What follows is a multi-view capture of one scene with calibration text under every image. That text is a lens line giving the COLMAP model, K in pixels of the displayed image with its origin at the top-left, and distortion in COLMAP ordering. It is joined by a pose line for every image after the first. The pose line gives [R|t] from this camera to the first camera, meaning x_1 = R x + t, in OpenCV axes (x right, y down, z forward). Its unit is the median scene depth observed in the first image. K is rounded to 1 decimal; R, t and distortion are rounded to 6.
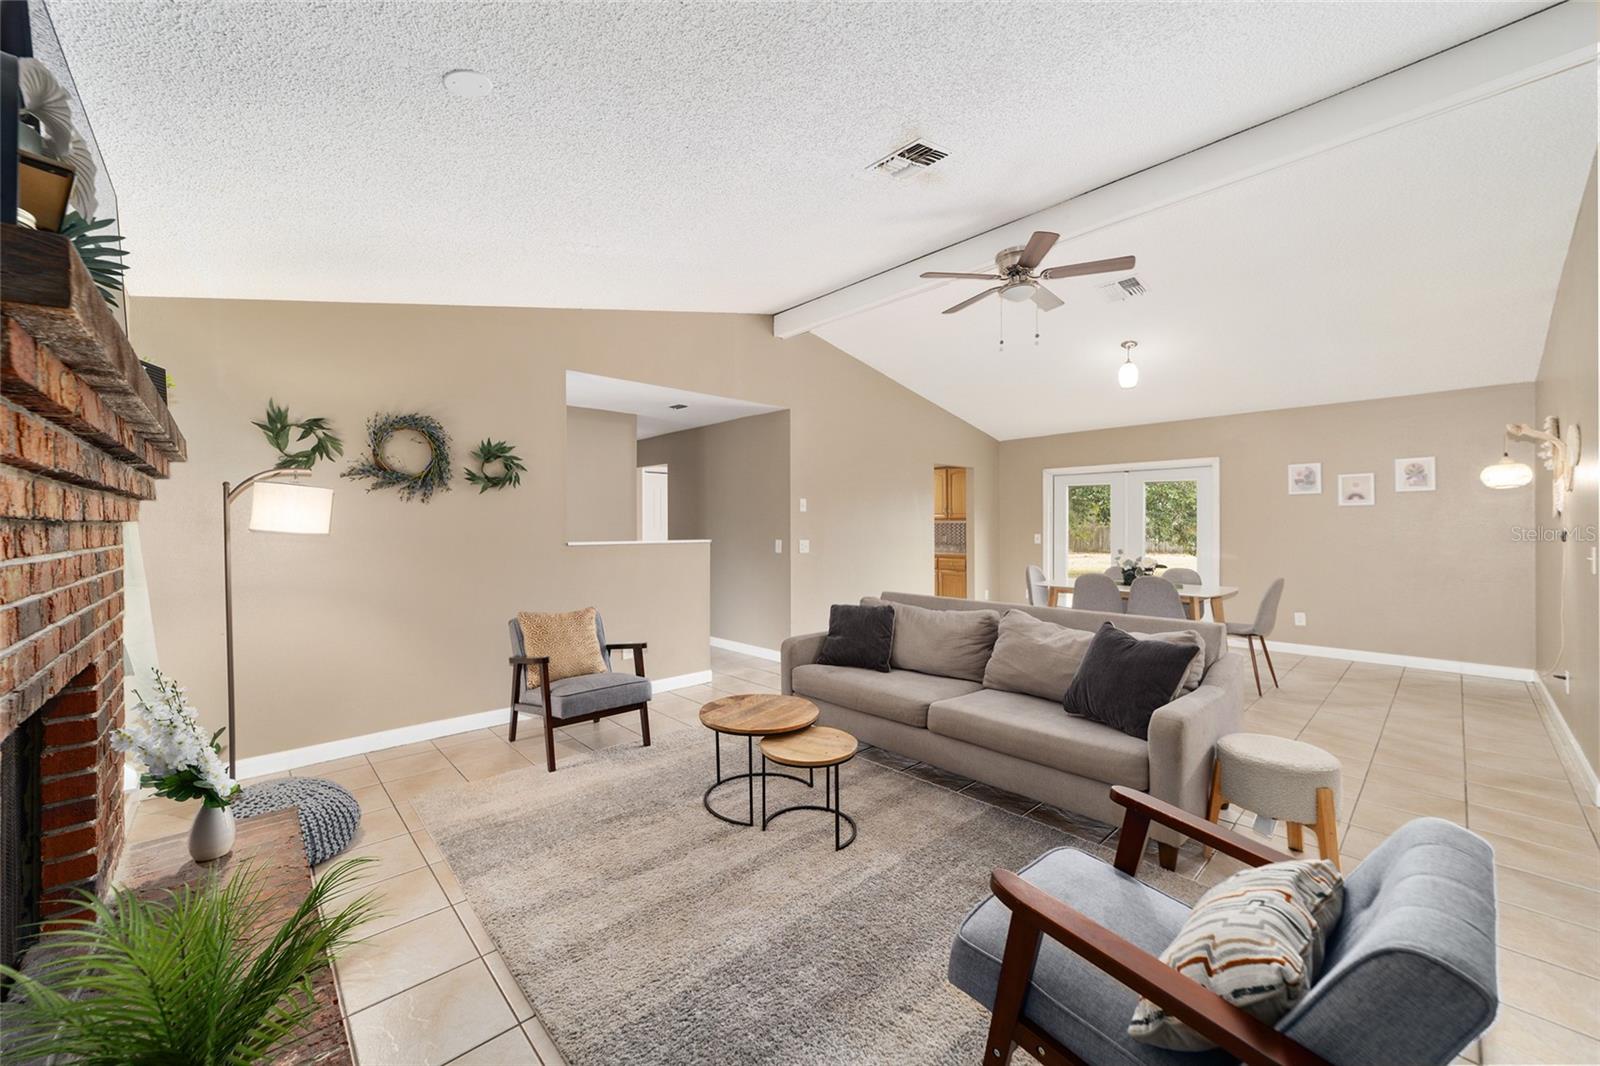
lens RADIAL K [[617.9, 0, 781.8], [0, 617.9, 527.9], [0, 0, 1]] dist [-0.001724, -0.000136]
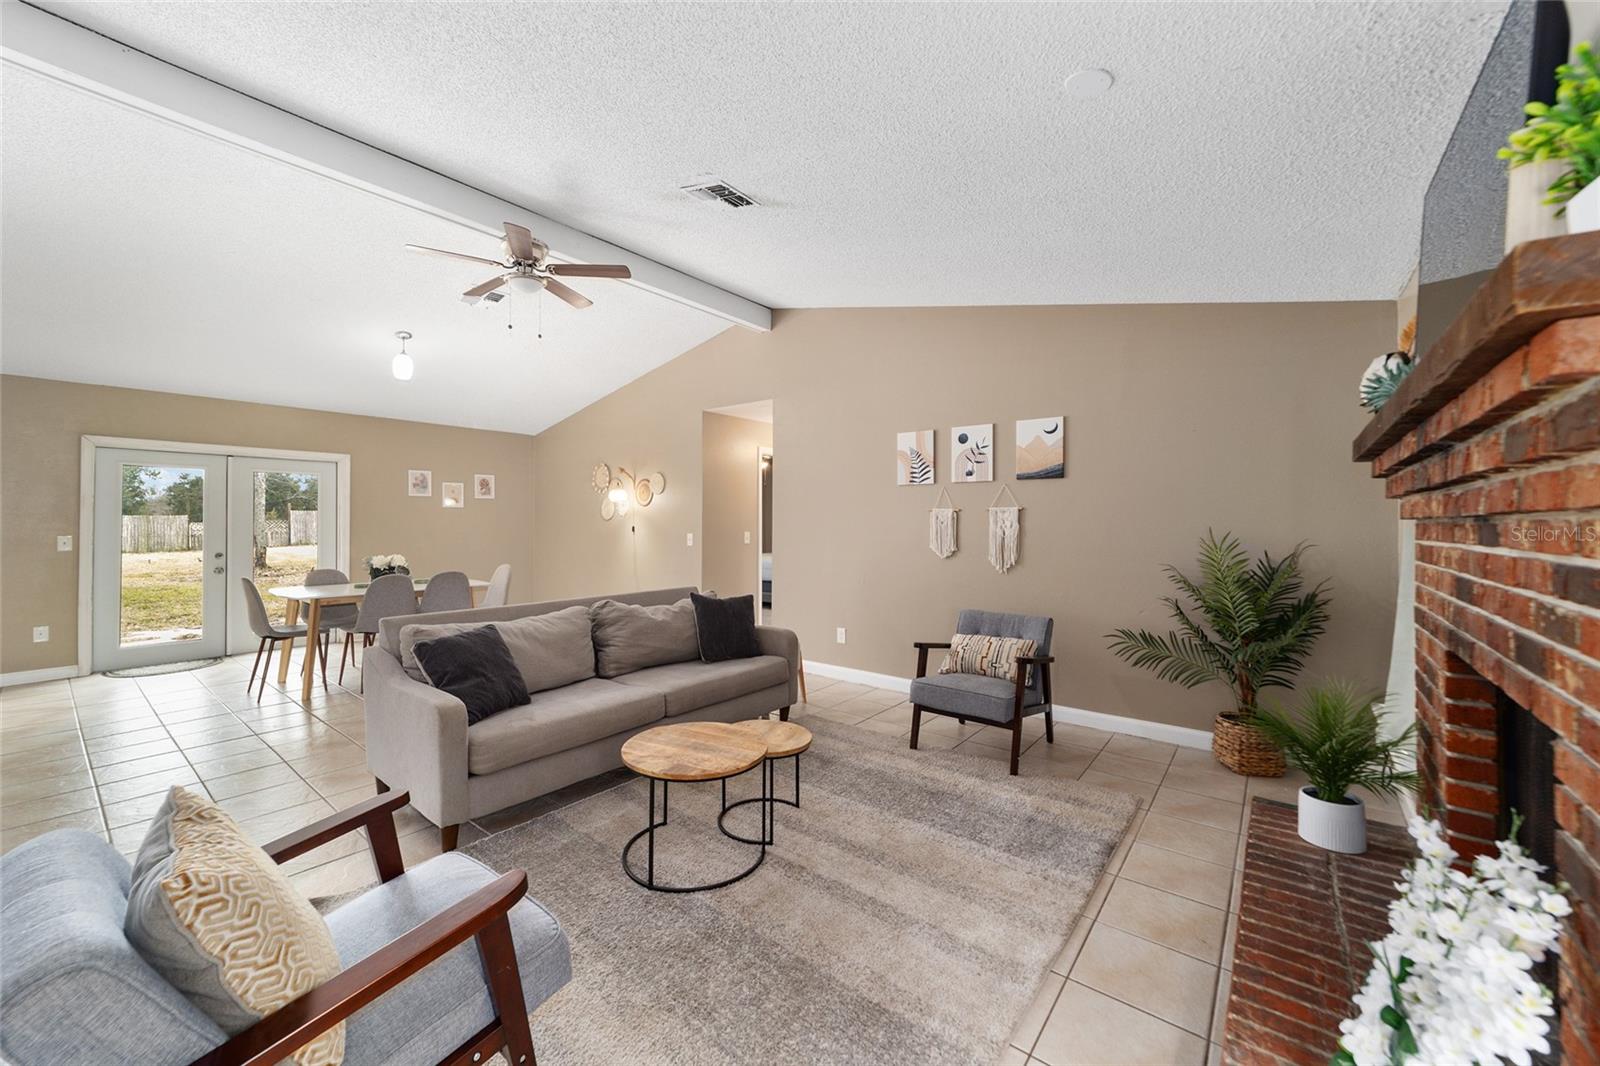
lens RADIAL K [[617.9, 0, 781.8], [0, 617.9, 527.9], [0, 0, 1]] dist [-0.001724, -0.000136]
pose [[-0.140946, -0.006327, 0.989997, -0.706493], [0.003131, 0.999972, 0.006837, -0.000078], [-0.990012, 0.004063, -0.140922, 0.817062]]
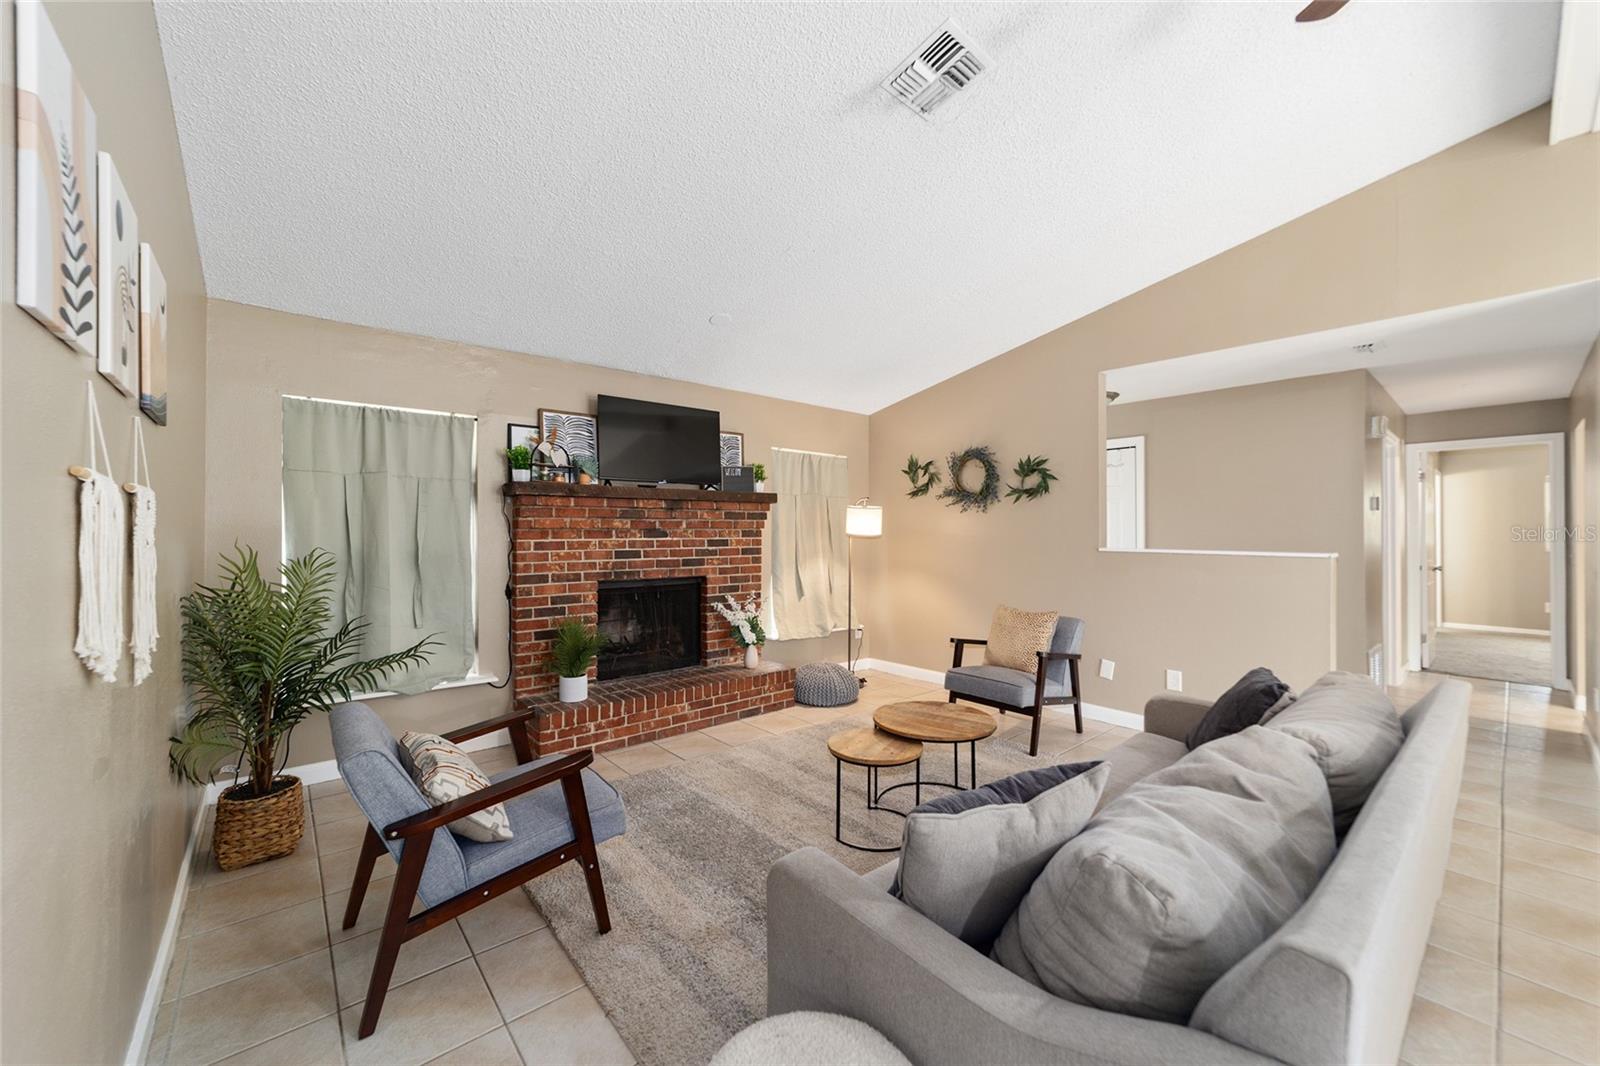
lens RADIAL K [[617.9, 0, 781.8], [0, 617.9, 527.9], [0, 0, 1]] dist [-0.001724, -0.000136]
pose [[-0.034485, -0.000712, -0.999405, 0.788666], [-0.003627, 0.999993, -0.000587, -0.006700], [0.999399, 0.003604, -0.034487, 0.646676]]
